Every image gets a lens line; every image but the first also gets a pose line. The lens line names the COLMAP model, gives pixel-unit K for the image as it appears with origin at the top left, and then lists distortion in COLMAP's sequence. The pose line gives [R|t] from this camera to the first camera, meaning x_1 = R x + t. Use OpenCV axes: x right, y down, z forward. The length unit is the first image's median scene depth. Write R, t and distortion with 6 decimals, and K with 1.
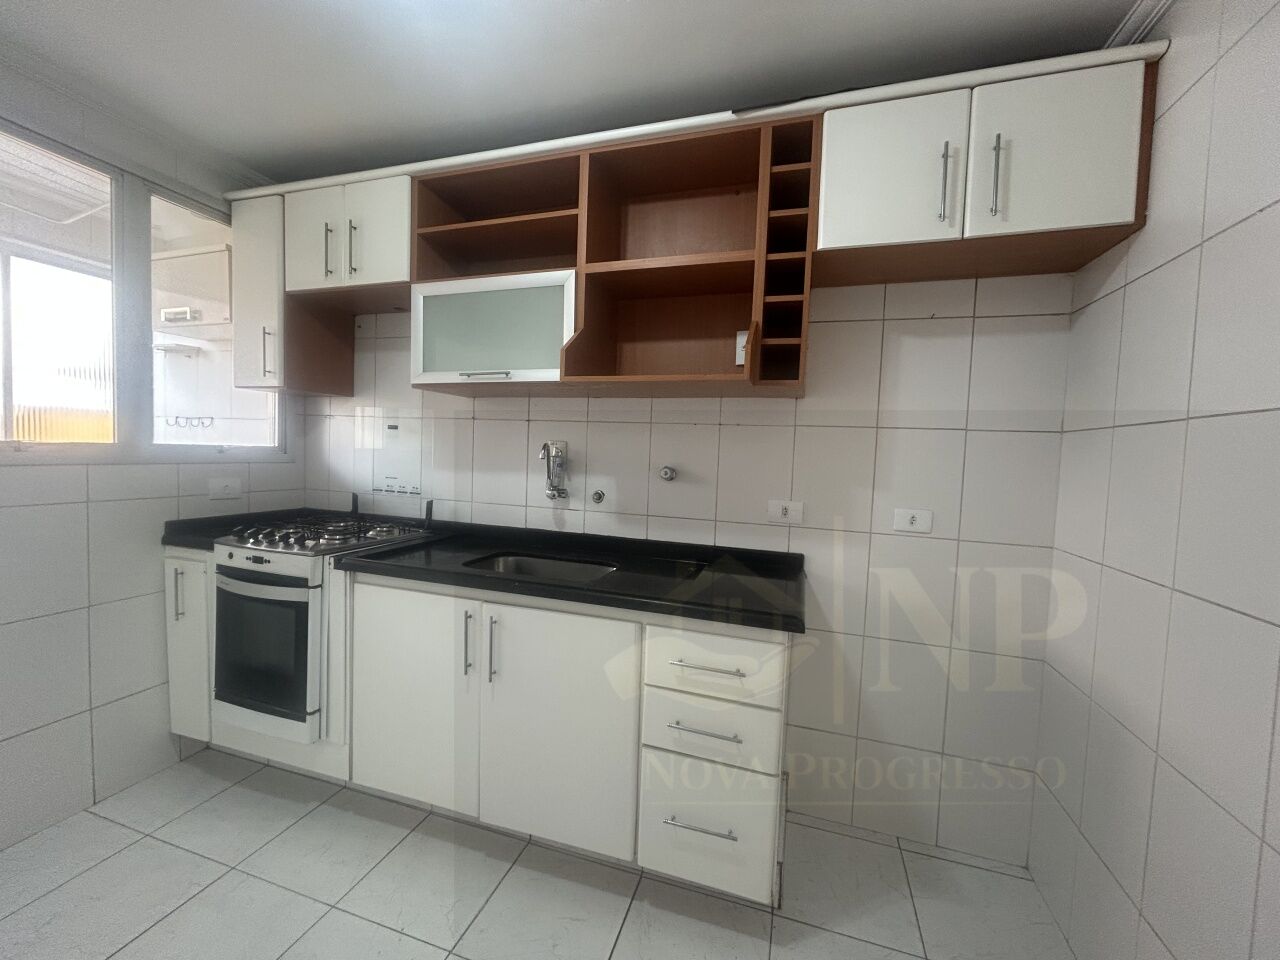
lens RADIAL K [[513.2, 0, 643.1], [0, 513.2, 479.2], [0, 0, 1]] dist [-0.002099, 0.000113]
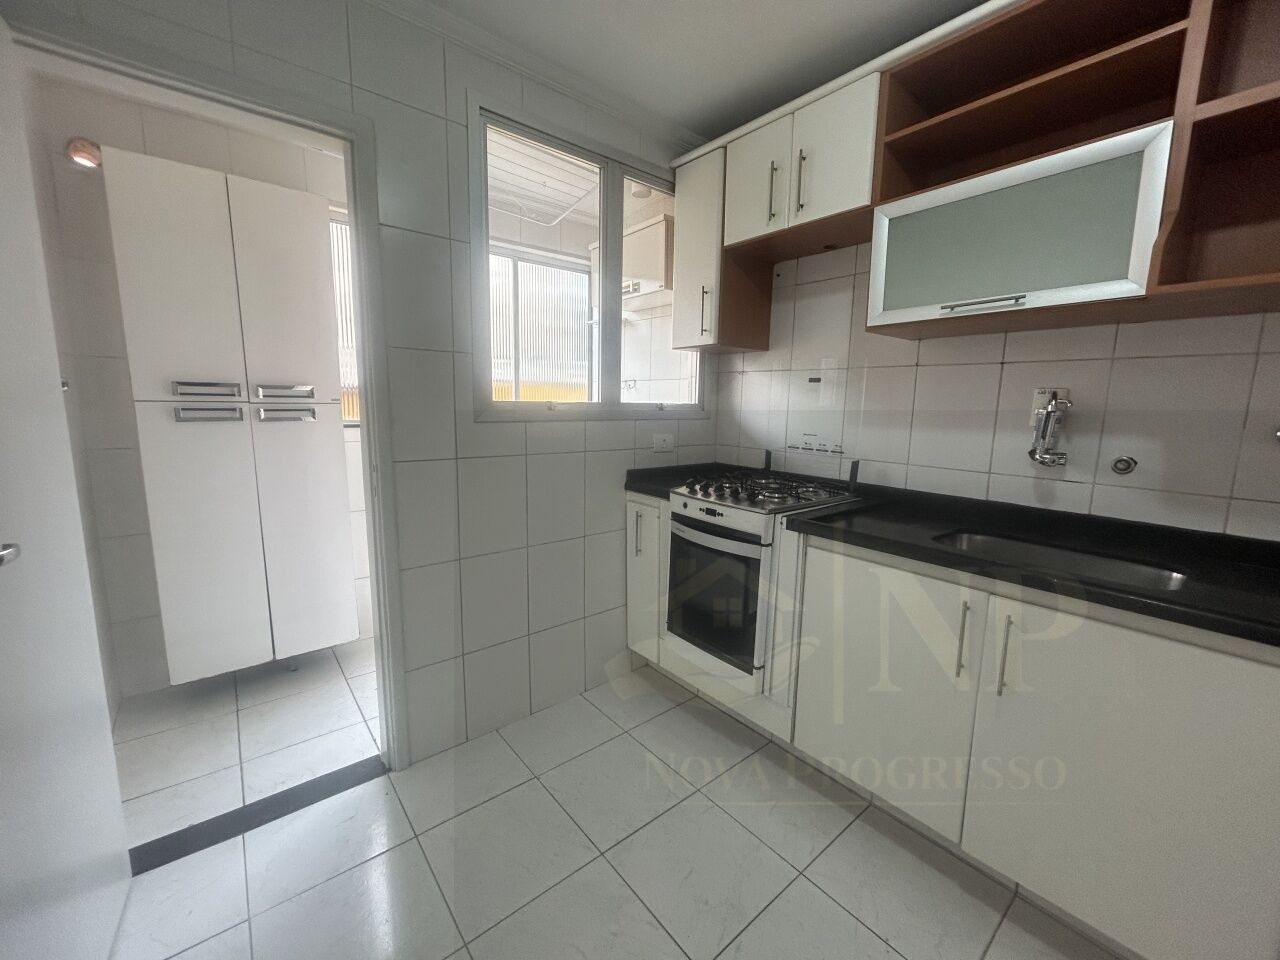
lens RADIAL K [[513.2, 0, 643.1], [0, 513.2, 479.2], [0, 0, 1]] dist [-0.002099, 0.000113]
pose [[0.839557, 0.059770, -0.539974, -0.291025], [-0.015437, 0.996153, 0.086263, 0.002415], [0.543052, -0.064087, 0.837250, 0.049703]]
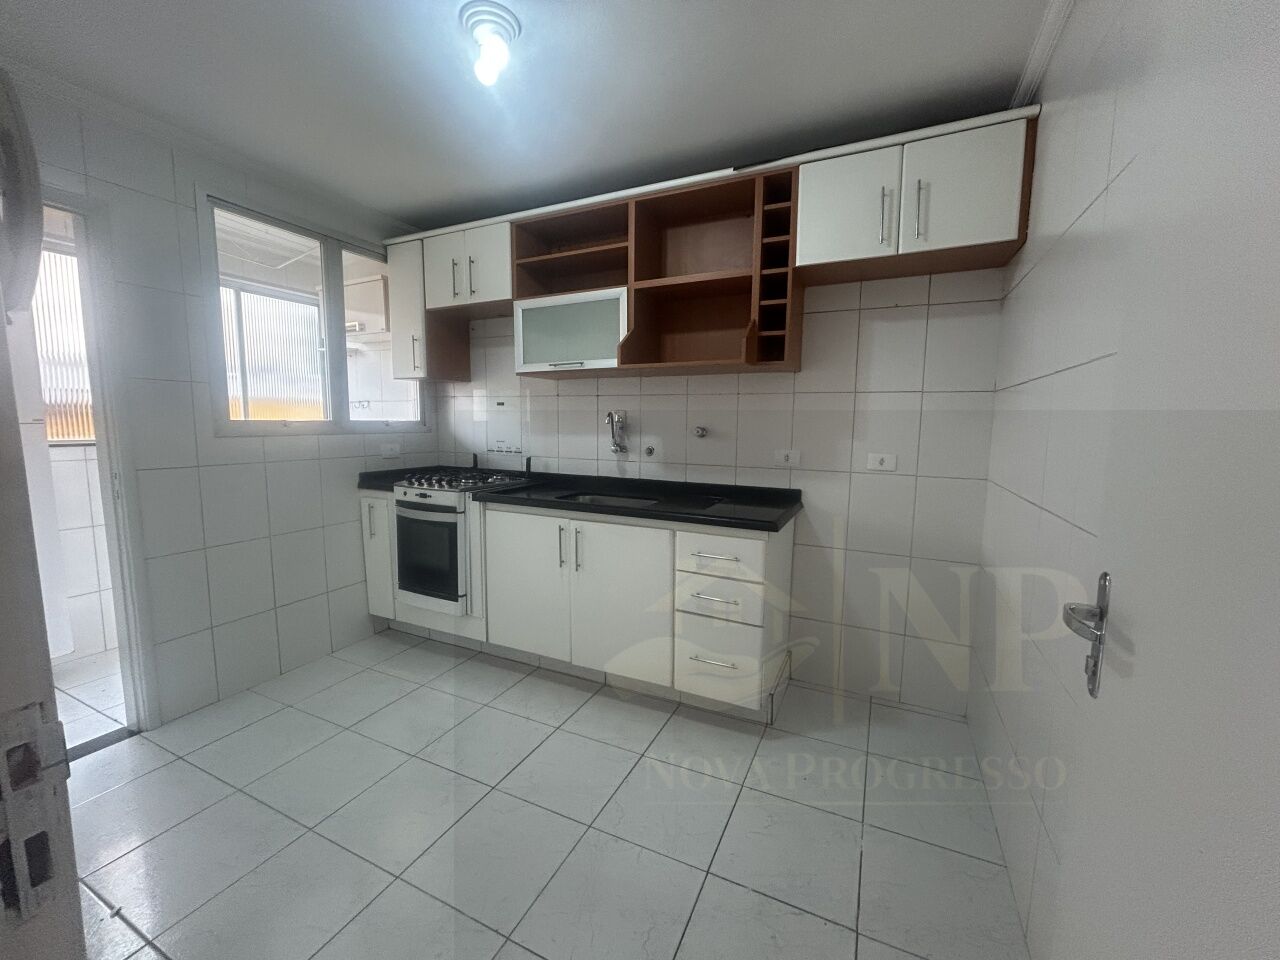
lens RADIAL K [[513.2, 0, 643.1], [0, 513.2, 479.2], [0, 0, 1]] dist [-0.002099, 0.000113]
pose [[0.990084, -0.011781, -0.139980, 0.092336], [0.019795, 0.998235, 0.055998, 0.035902], [0.139074, -0.058214, 0.988570, -0.374225]]
